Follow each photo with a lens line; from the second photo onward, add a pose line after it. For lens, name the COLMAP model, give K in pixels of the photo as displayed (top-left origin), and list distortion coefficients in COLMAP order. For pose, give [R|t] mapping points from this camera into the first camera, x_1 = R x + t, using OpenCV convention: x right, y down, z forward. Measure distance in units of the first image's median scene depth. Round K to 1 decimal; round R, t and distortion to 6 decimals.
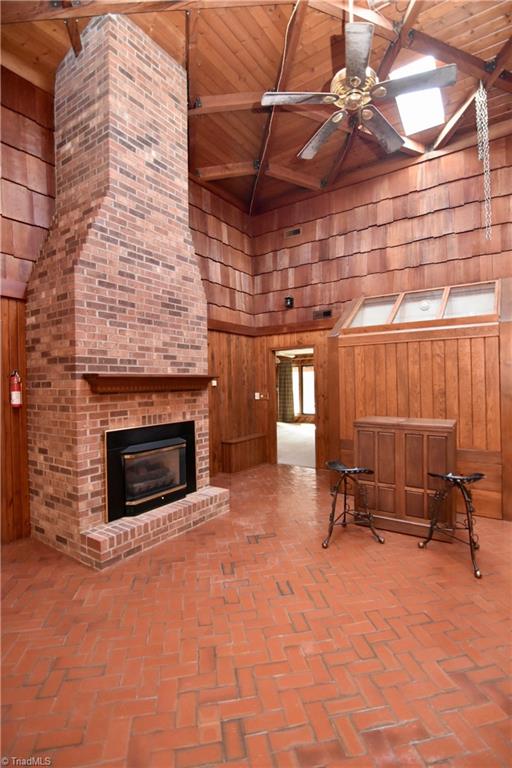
lens RADIAL K [[372.4, 0, 255.1], [0, 372.4, 383.0], [0, 0, 1]] dist [-0.004049, -0.001011]
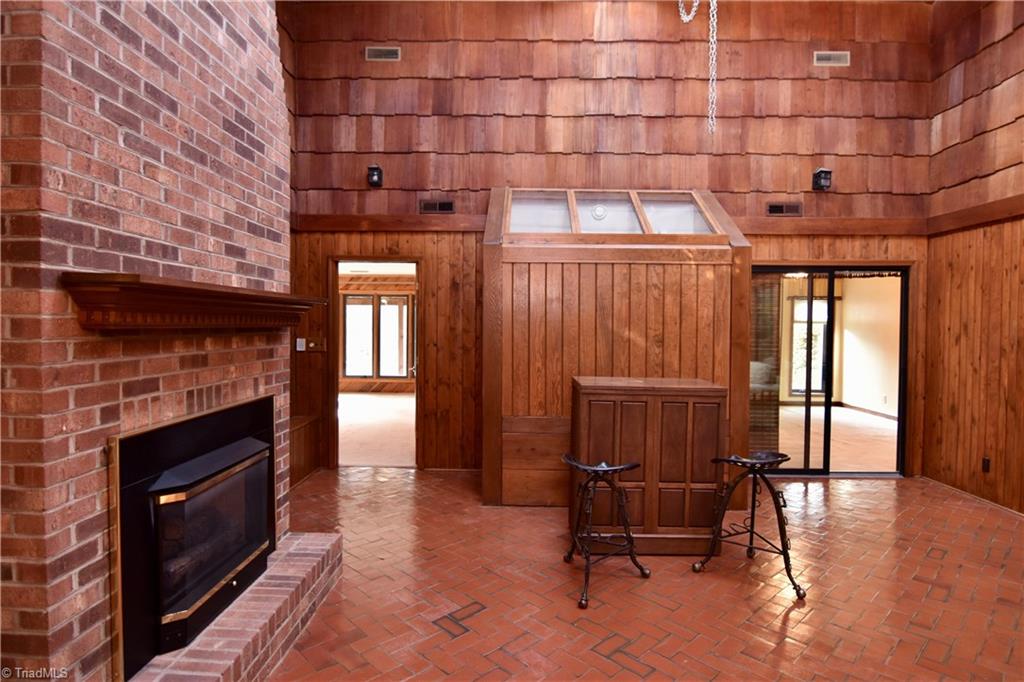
lens RADIAL K [[564.0, 0, 511.7], [0, 564.0, 338.8], [0, 0, 1]] dist [-0.004559, -0.007444]
pose [[0.835633, 0.010607, 0.549186, -0.326233], [-0.021946, 0.999660, 0.014086, 0.015656], [-0.548850, -0.023823, 0.835582, 0.289843]]
